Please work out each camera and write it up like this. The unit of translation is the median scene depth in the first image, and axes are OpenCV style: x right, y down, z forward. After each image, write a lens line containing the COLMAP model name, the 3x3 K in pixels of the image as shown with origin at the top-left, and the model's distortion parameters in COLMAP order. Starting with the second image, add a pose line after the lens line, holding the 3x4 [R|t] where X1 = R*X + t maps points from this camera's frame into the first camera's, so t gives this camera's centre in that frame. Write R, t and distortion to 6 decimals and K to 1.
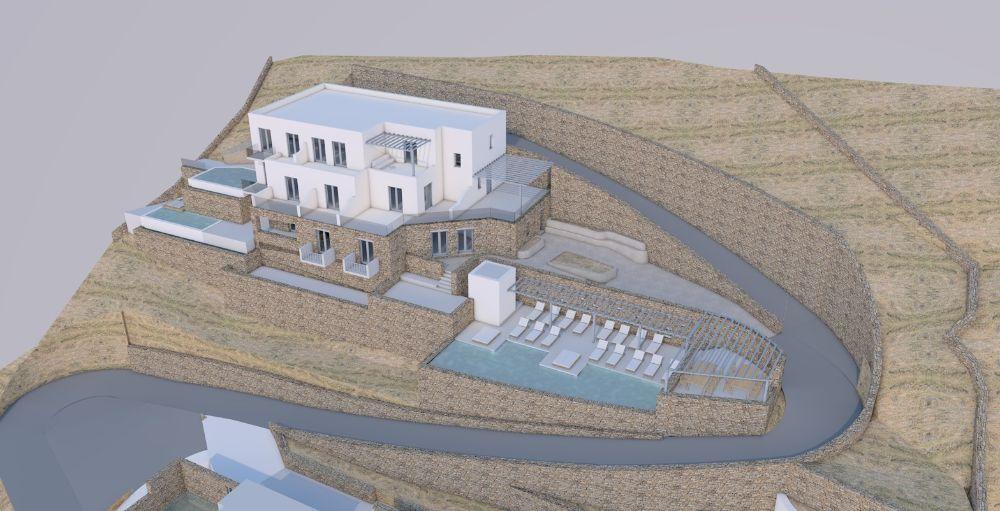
lens RADIAL K [[880.9, 0, 500.0], [0, 880.9, 255.5], [0, 0, 1]] dist [0.000901, 0.000151]
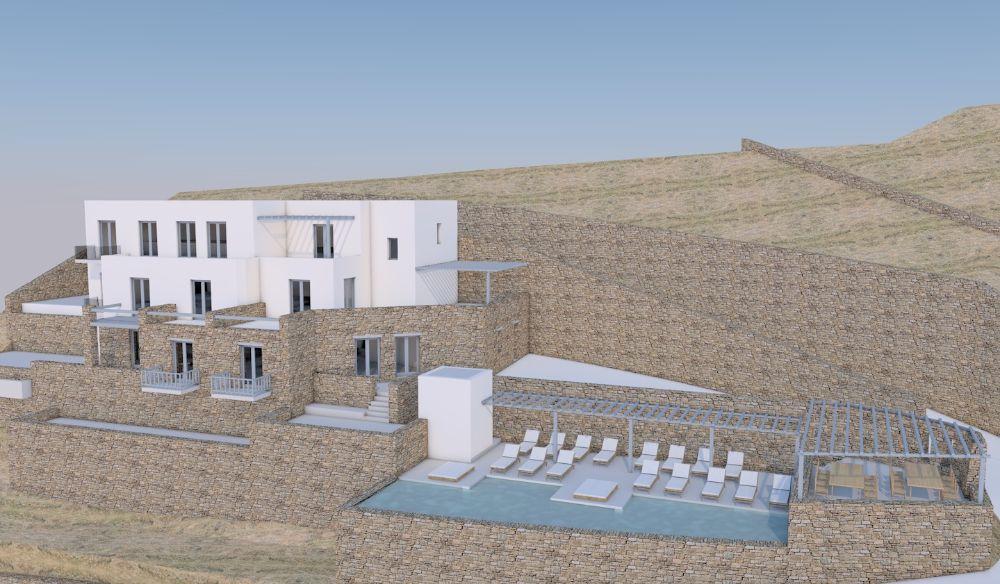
lens RADIAL K [[872.1, 0, 500.0], [0, 872.1, 292.0], [0, 0, 1]] dist [-0.003841, 0.006550]
pose [[0.992734, -0.012104, 0.119721, -0.048160], [0.053893, 0.934286, -0.352426, 0.172417], [-0.107588, 0.356318, 0.928150, 0.377053]]
